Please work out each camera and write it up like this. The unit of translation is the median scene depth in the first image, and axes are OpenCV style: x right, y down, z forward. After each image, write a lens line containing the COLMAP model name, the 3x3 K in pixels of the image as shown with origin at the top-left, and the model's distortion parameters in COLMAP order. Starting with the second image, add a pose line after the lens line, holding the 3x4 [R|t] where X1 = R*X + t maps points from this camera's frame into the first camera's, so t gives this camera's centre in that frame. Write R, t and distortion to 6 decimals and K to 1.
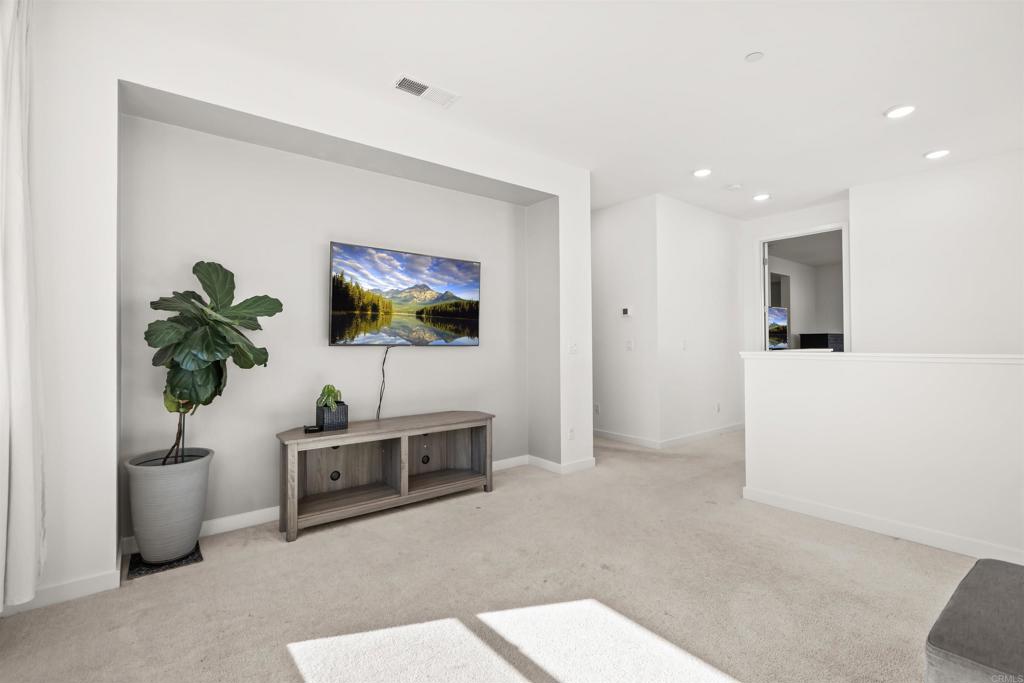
lens RADIAL K [[464.8, 0, 509.6], [0, 464.8, 342.4], [0, 0, 1]] dist [-0.005046, -0.000339]
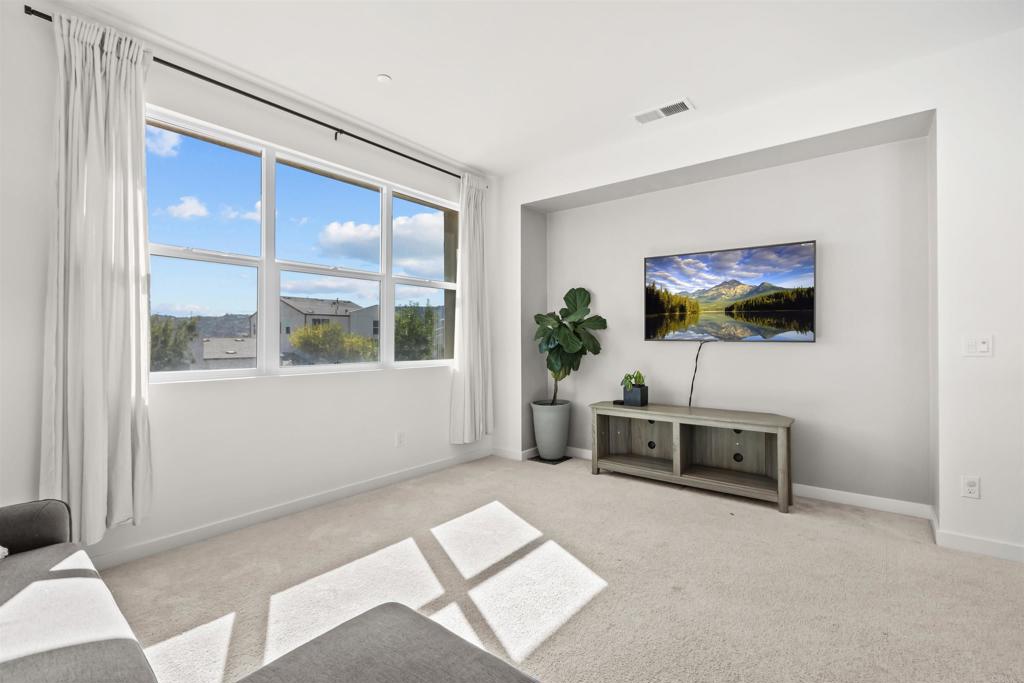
lens RADIAL K [[464.8, 0, 508.7], [0, 464.8, 338.7], [0, 0, 1]] dist [-0.005046, -0.000339]
pose [[0.193431, 0.003726, -0.981107, 0.721201], [0.017397, 0.999823, 0.007227, -0.015645], [0.980960, -0.018466, 0.193332, 0.350680]]
